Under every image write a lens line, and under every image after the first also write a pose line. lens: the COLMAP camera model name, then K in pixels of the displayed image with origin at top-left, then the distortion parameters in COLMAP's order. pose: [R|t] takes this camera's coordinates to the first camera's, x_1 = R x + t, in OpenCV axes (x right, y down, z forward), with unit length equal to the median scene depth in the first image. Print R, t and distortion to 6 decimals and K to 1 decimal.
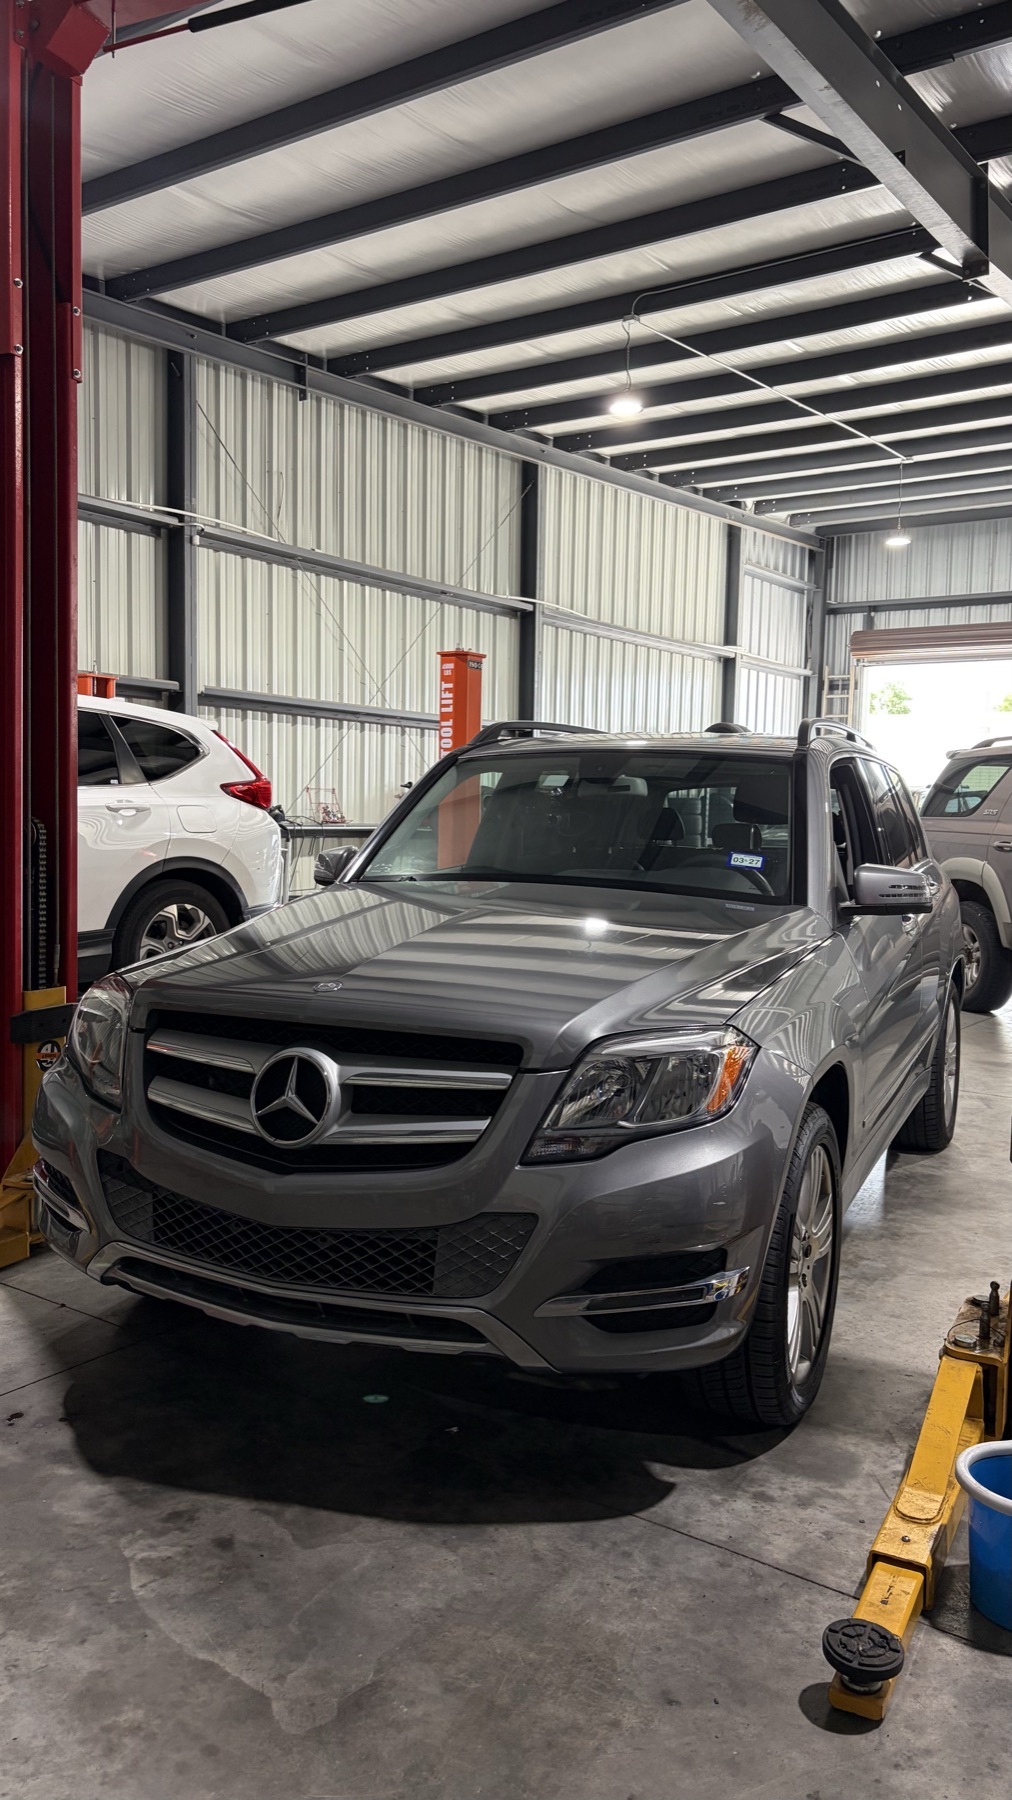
lens RADIAL K [[1362.6, 0, 506.0], [0, 1362.6, 900.0], [0, 0, 1]] dist [0.126019, -0.269417]
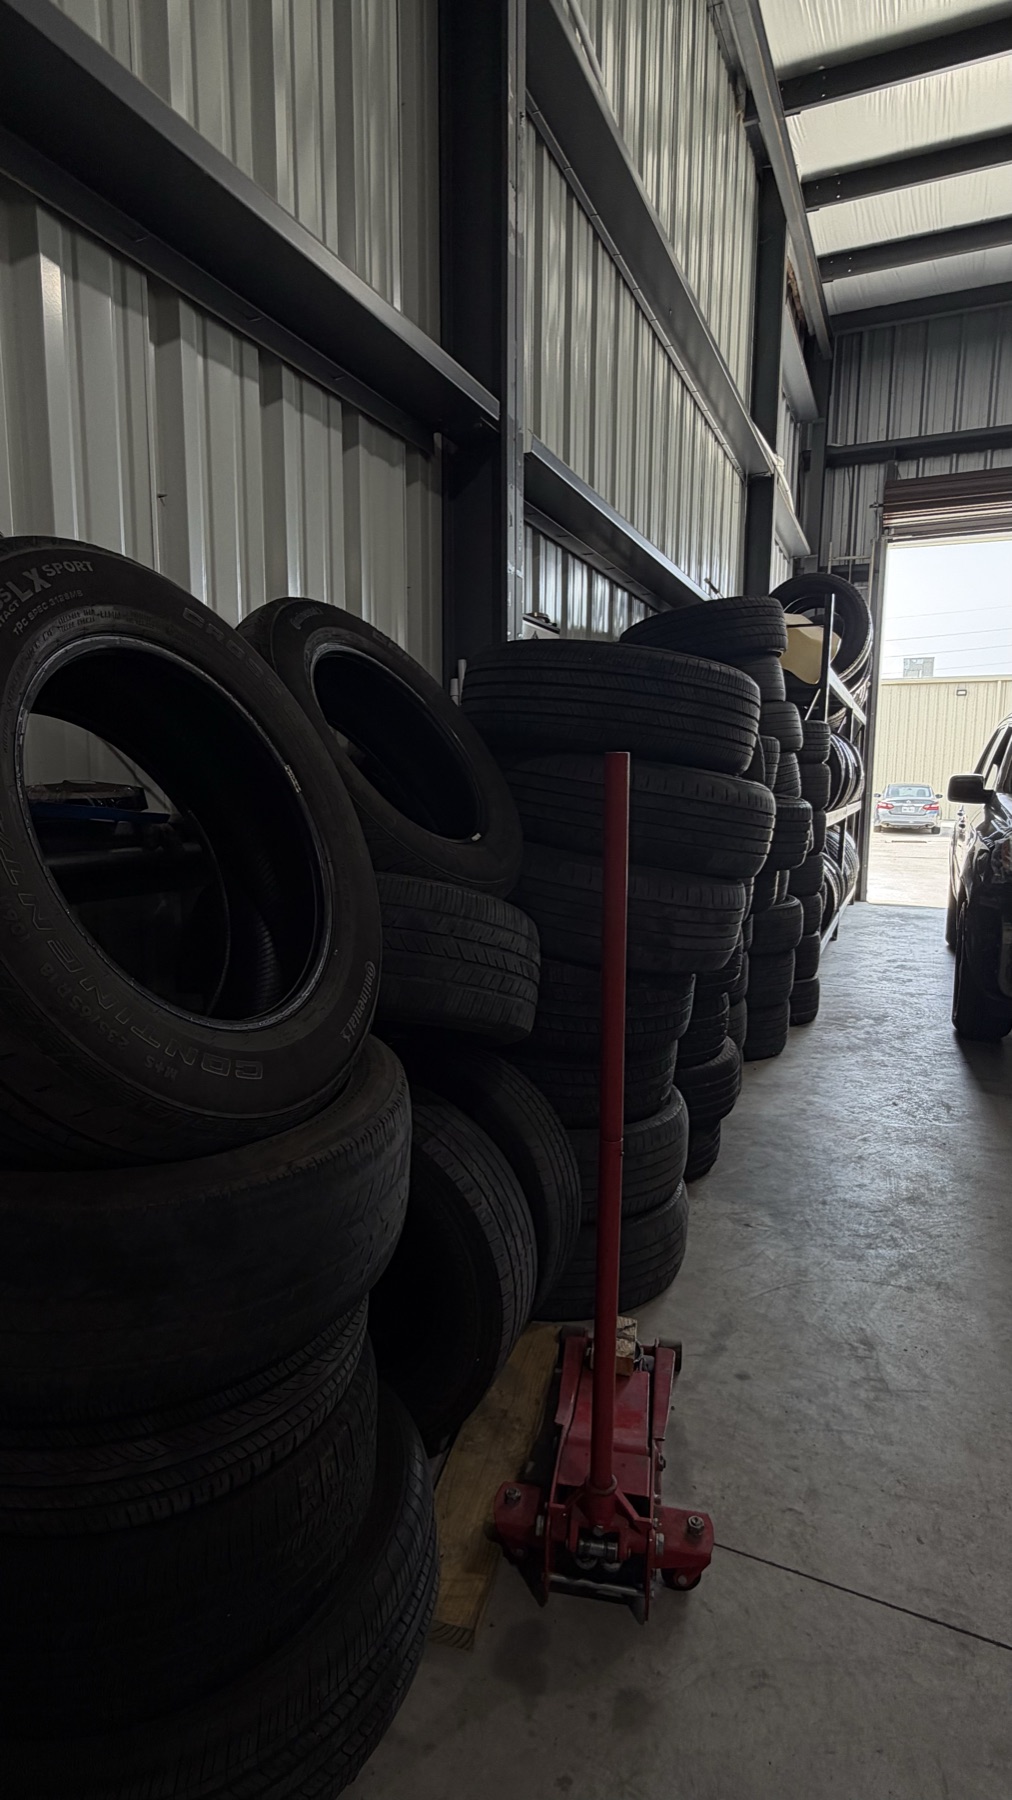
lens RADIAL K [[921.2, 0, 506.0], [0, 921.2, 900.0], [0, 0, 1]] dist [0.045566, 0.000140]
pose [[0.981534, -0.046682, 0.185502, -0.038817], [0.034500, 0.997064, 0.068364, -0.090203], [-0.188149, -0.060702, 0.980263, 1.577883]]
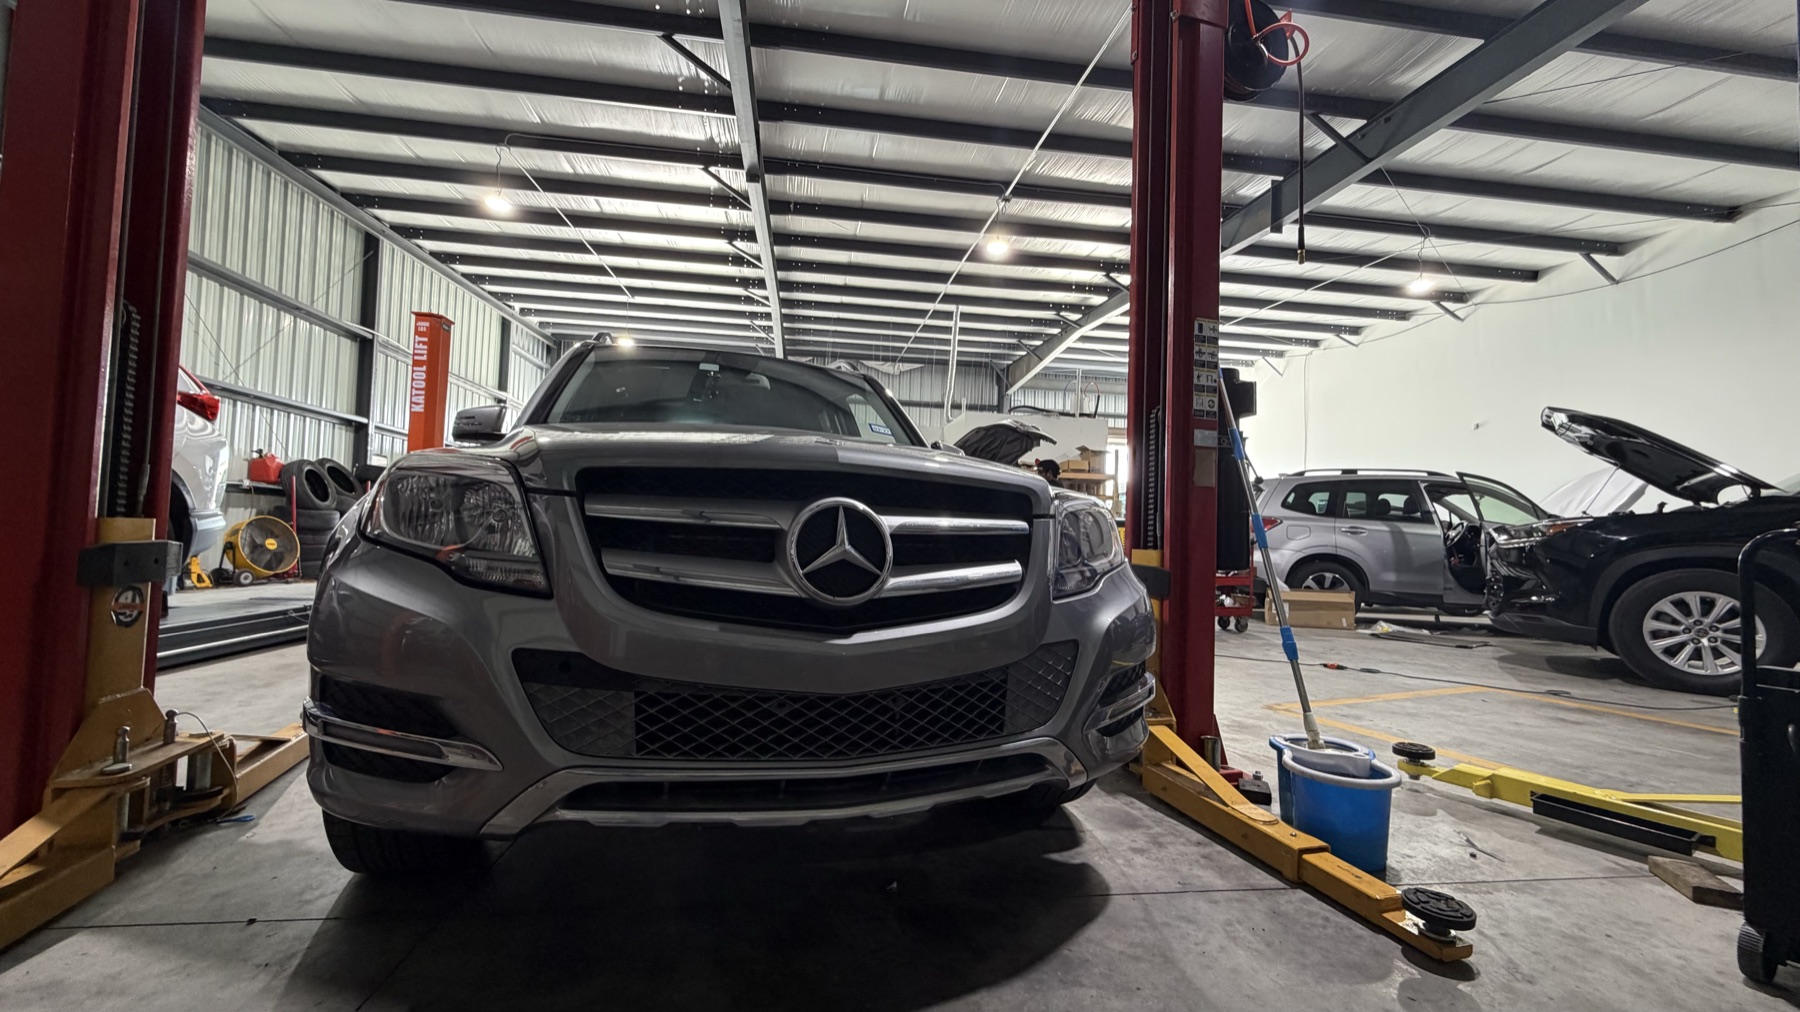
lens RADIAL K [[719.2, 0, 900.0], [0, 719.2, 506.0], [0, 0, 1]] dist [-0.000099, 0.000178]
pose [[0.726523, 0.033379, 0.686331, -0.171038], [0.028432, 0.996504, -0.078561, 0.058258], [-0.686554, 0.076591, 0.723033, 0.240092]]
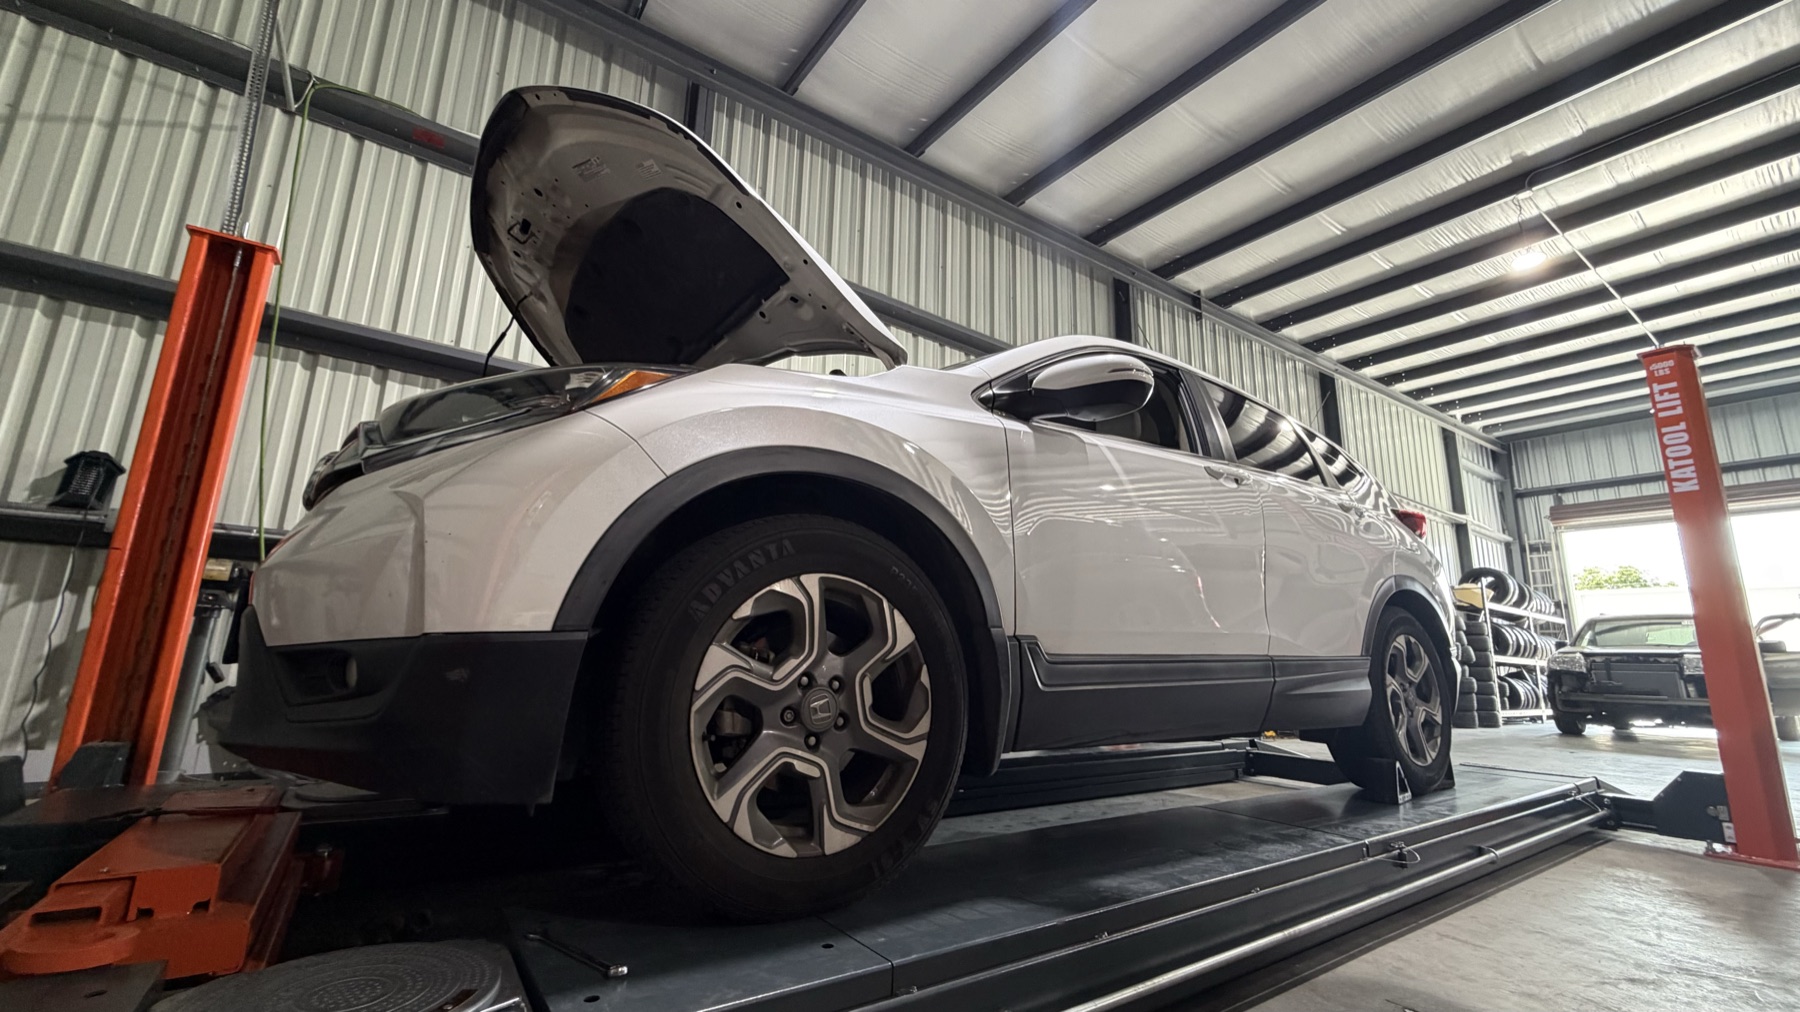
lens RADIAL K [[719.2, 0, 900.0], [0, 719.2, 506.0], [0, 0, 1]] dist [-0.000099, 0.000178]
pose [[0.951698, -0.057706, -0.301563, -0.365182], [-0.031219, 0.958902, -0.282014, 0.055391], [0.305443, 0.277807, 0.910784, 0.468774]]
